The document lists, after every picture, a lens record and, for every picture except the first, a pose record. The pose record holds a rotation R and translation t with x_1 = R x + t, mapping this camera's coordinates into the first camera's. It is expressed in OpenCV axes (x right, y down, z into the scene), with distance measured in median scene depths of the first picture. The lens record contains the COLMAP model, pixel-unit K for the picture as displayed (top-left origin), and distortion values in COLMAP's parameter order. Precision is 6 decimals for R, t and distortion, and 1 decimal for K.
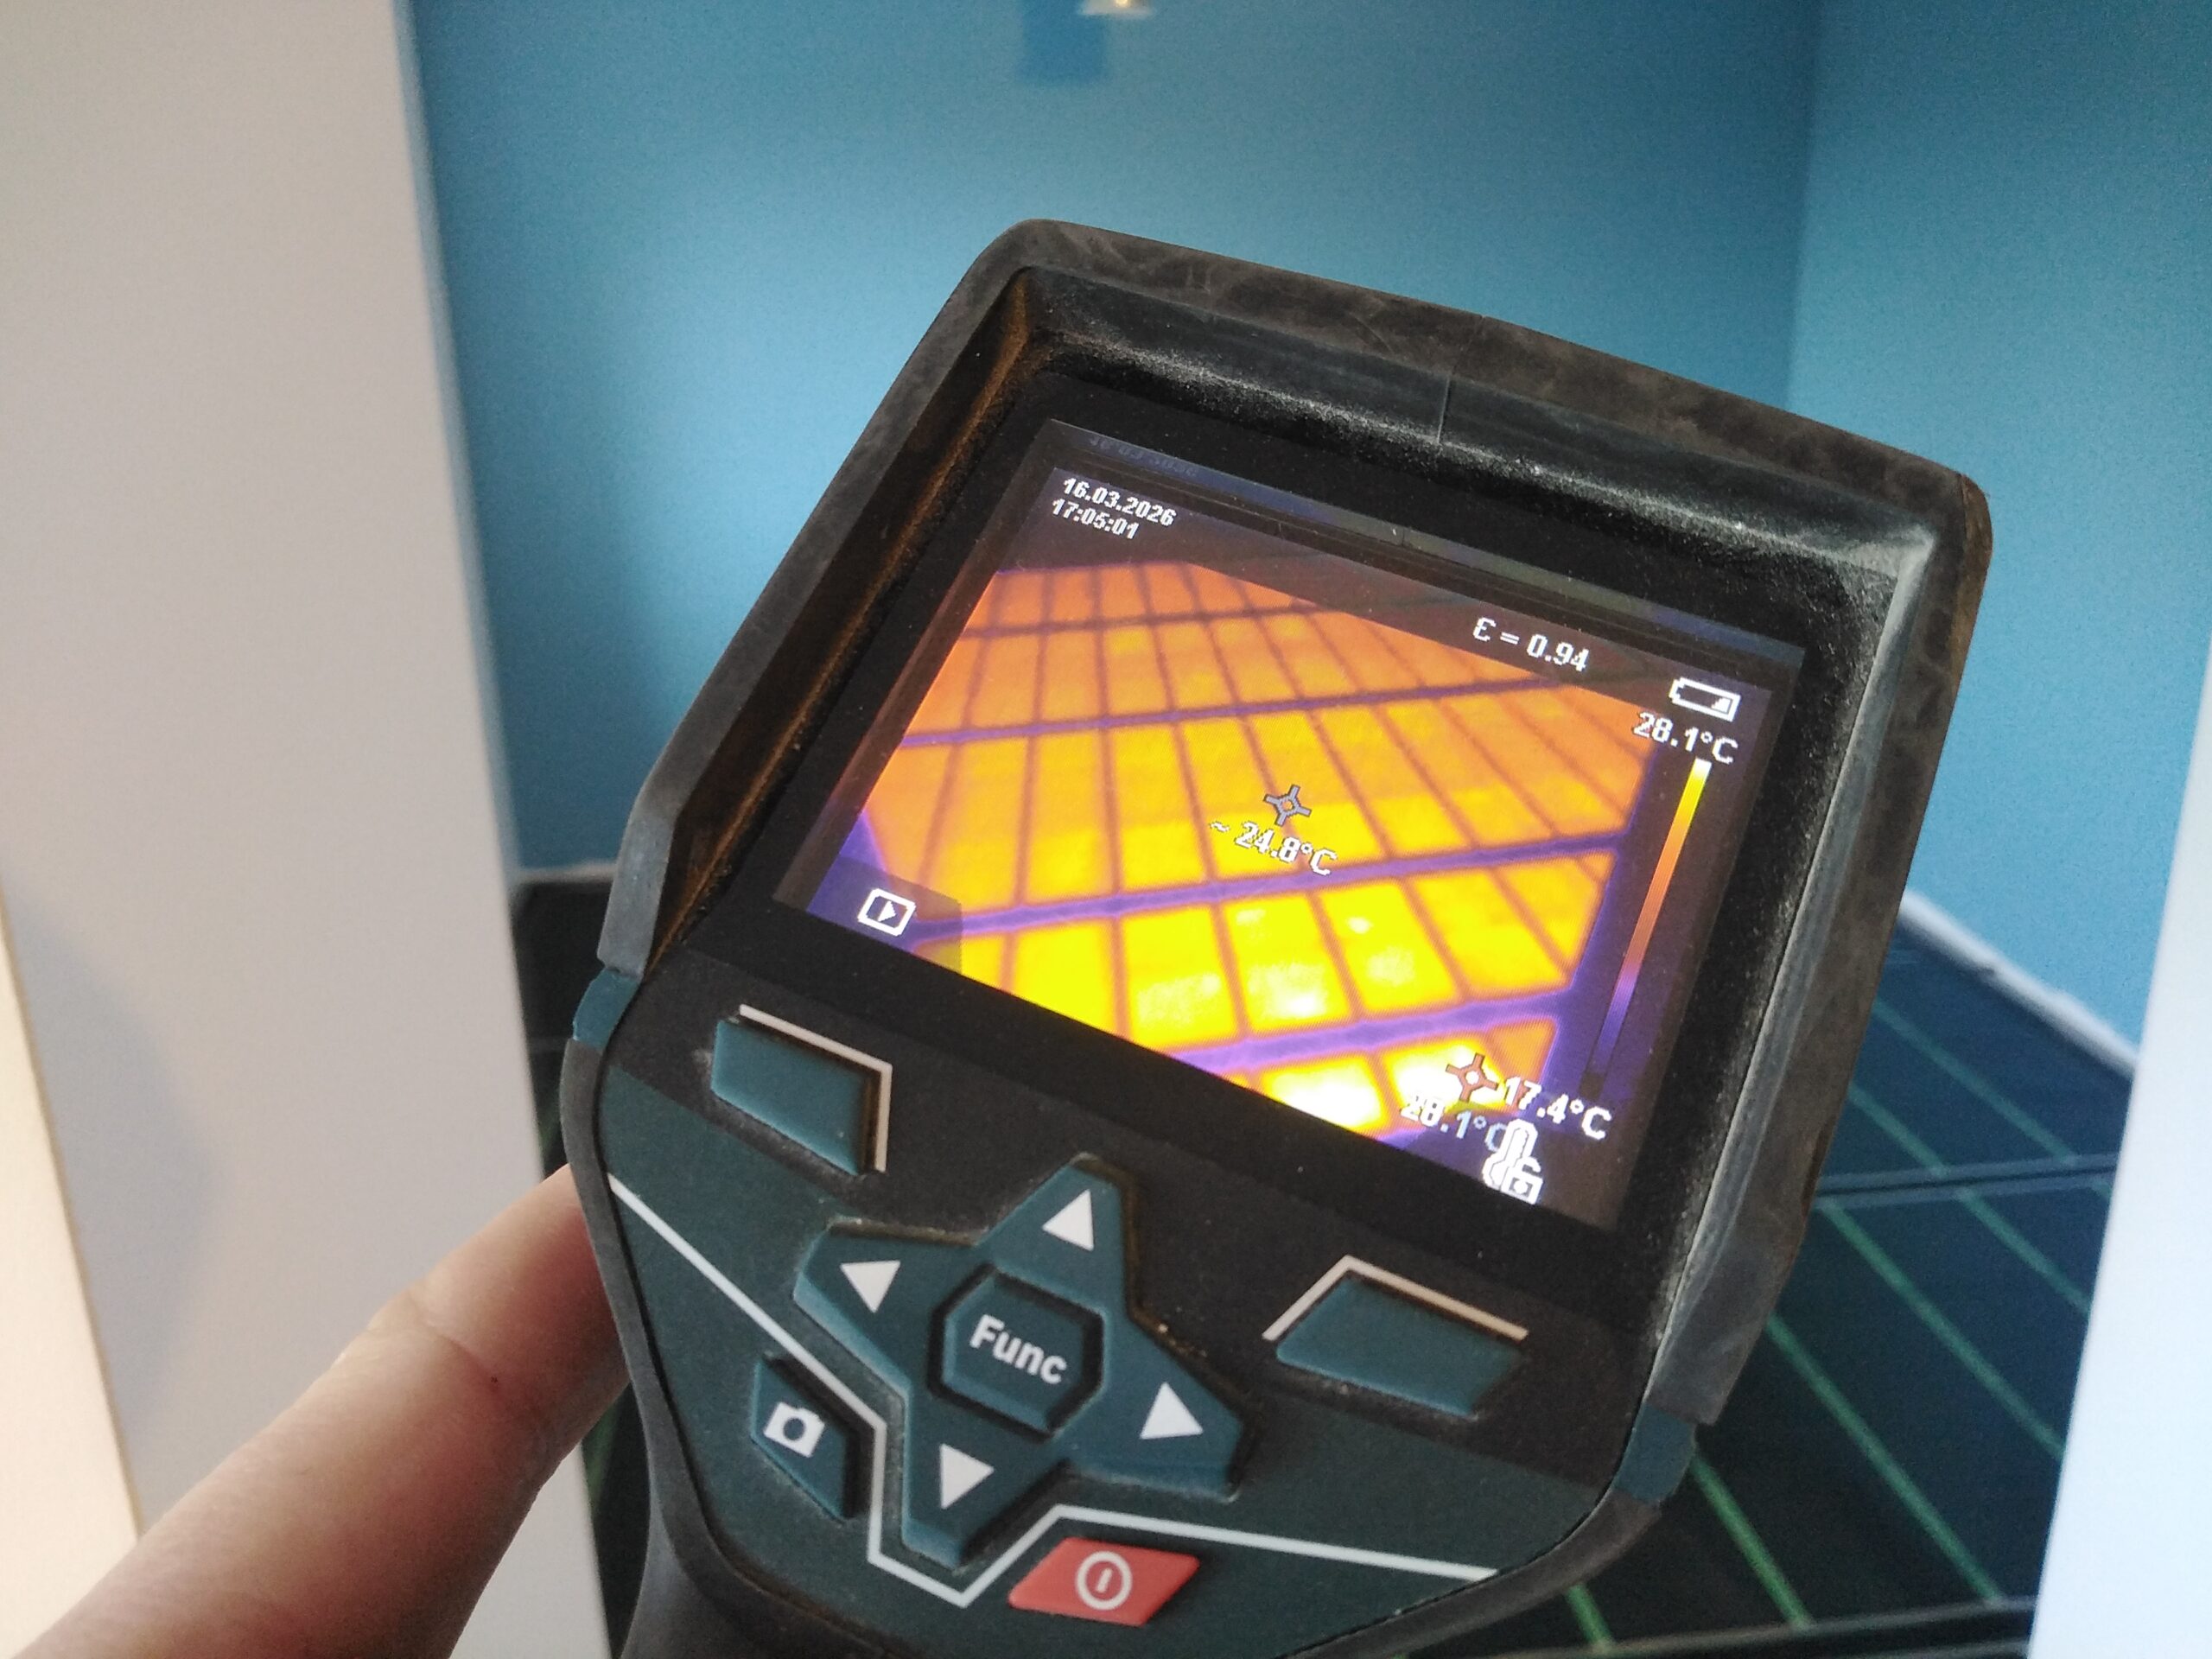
lens RADIAL K [[1803.1, 0, 1106.1], [0, 1803.1, 842.1], [0, 0, 1]] dist [-0.012890, -0.012930]
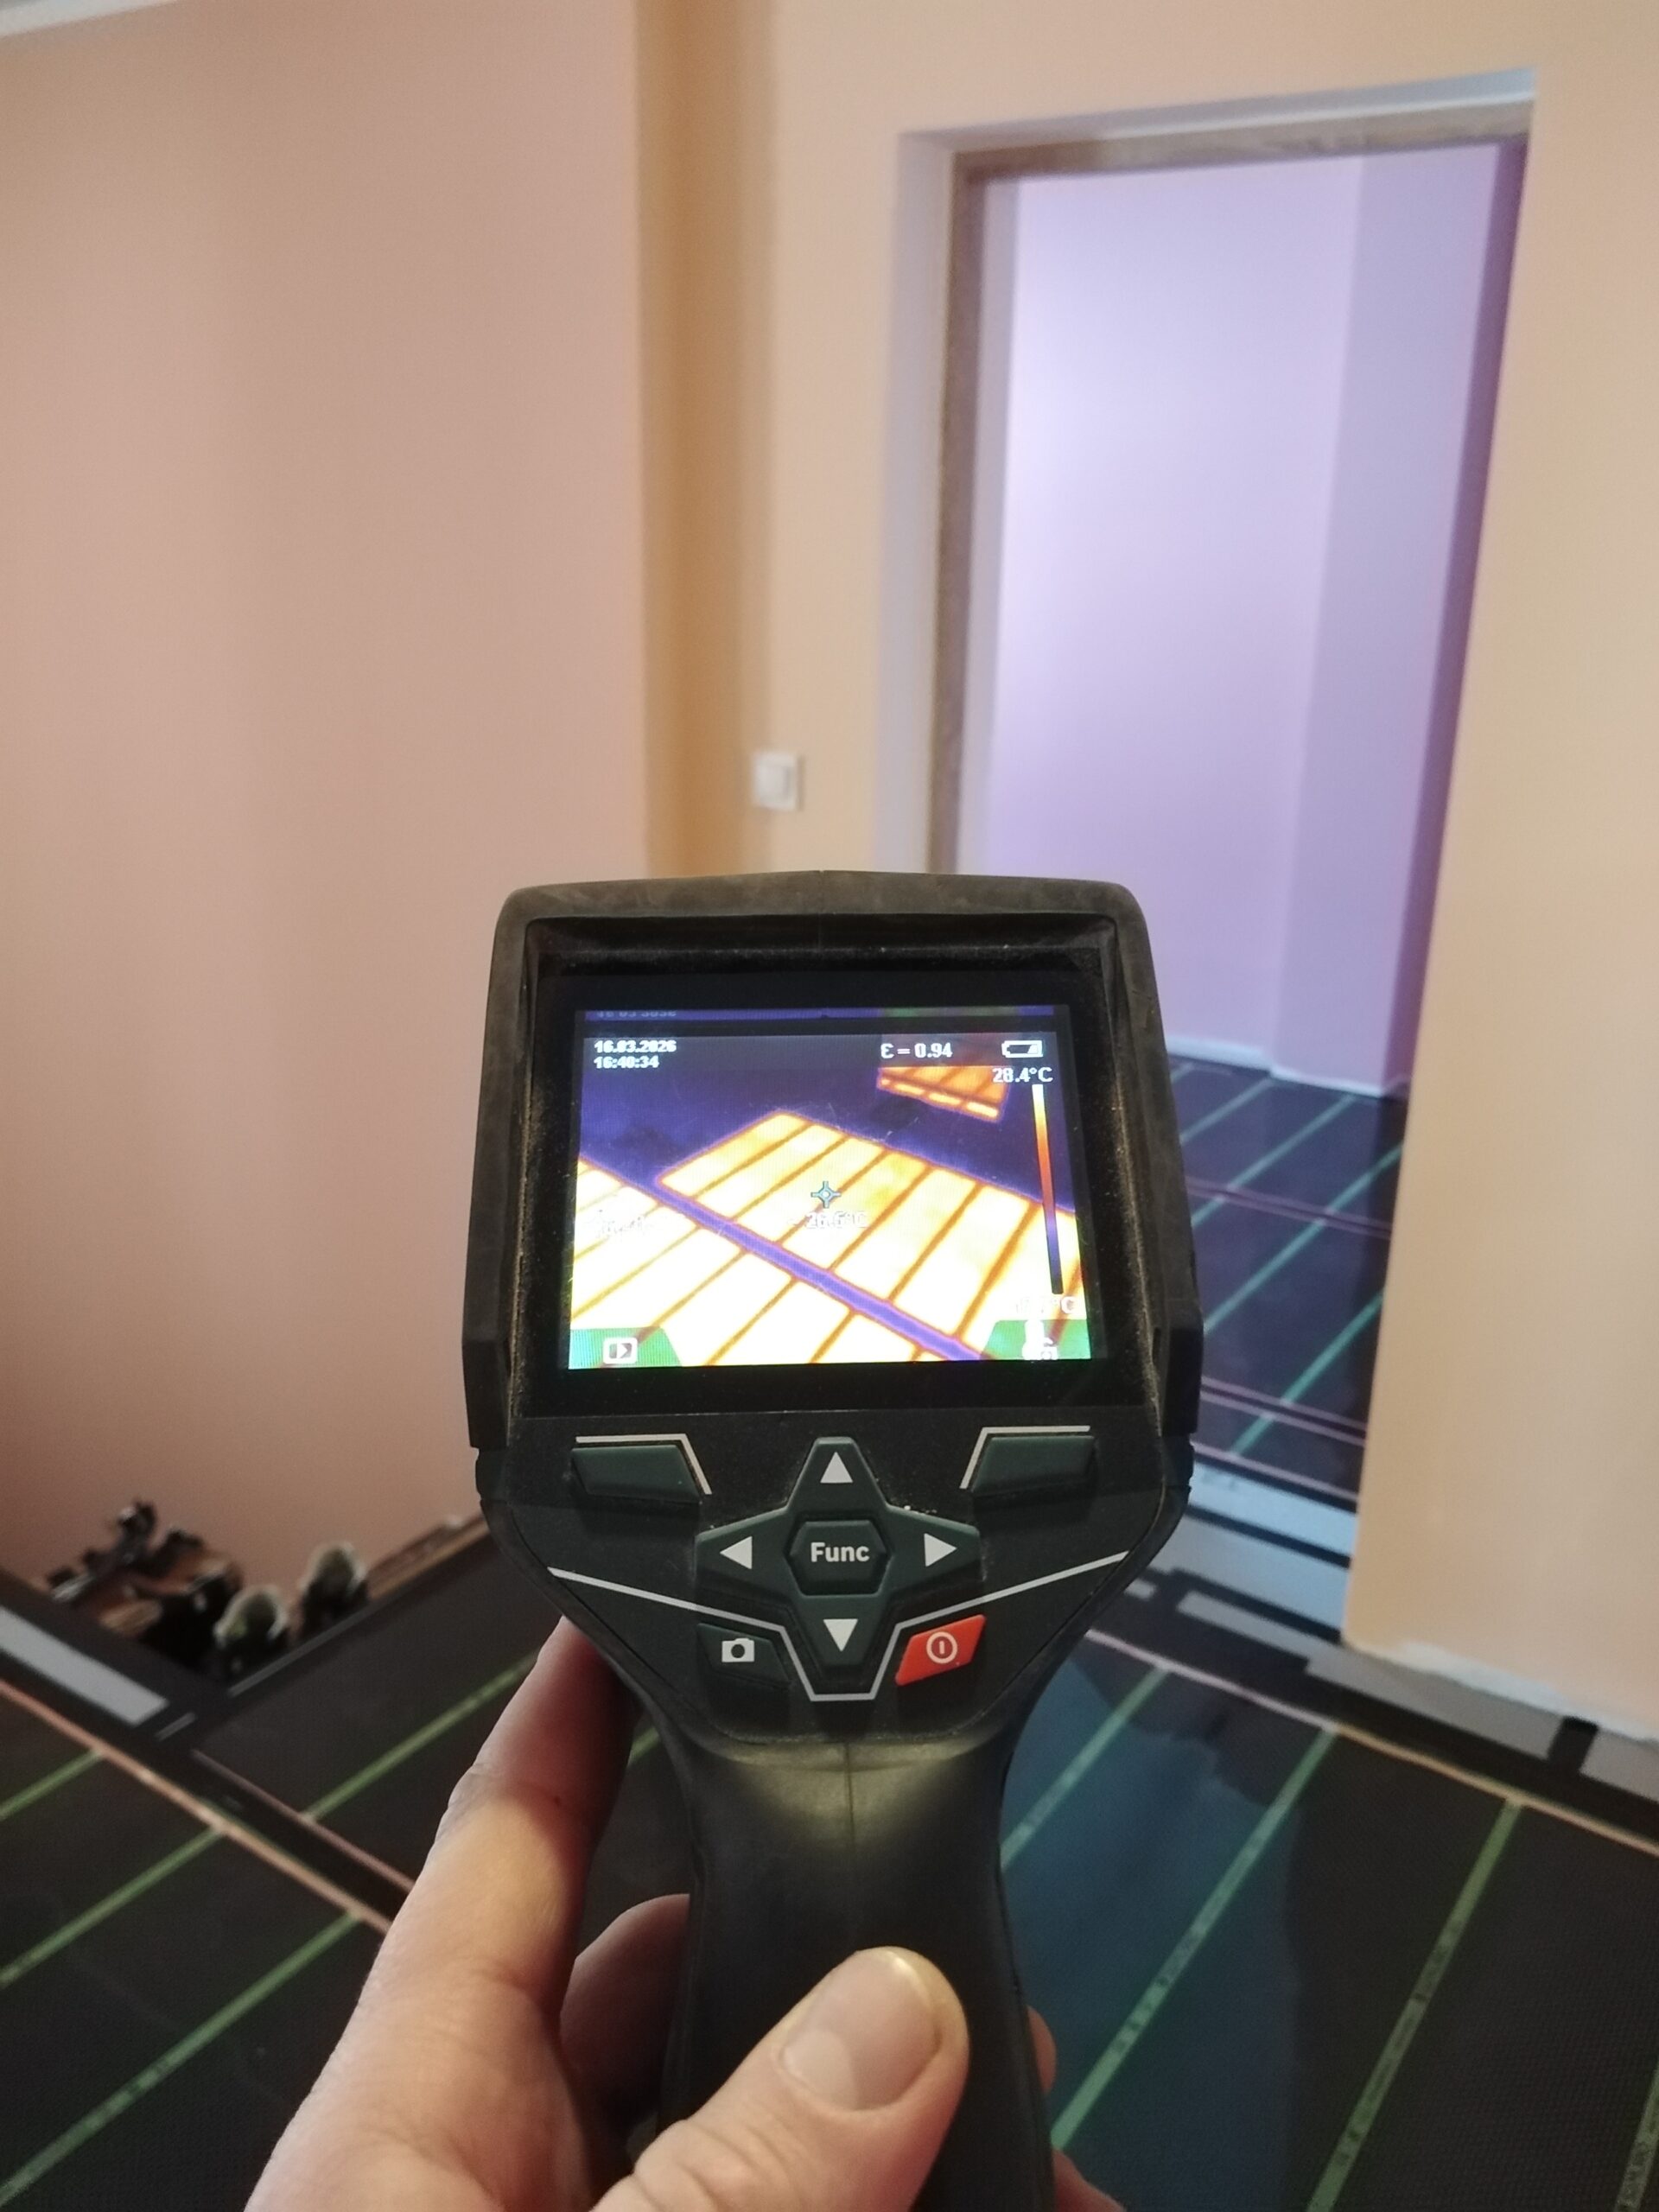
lens RADIAL K [[1803.1, 0, 826.4], [0, 1803.1, 1100.4], [0, 0, 1]] dist [-0.012890, -0.012930]
pose [[0.891669, -0.333368, 0.306256, -0.361655], [0.346309, 0.938033, 0.012791, -0.119405], [-0.291543, 0.094654, 0.951863, -0.542264]]
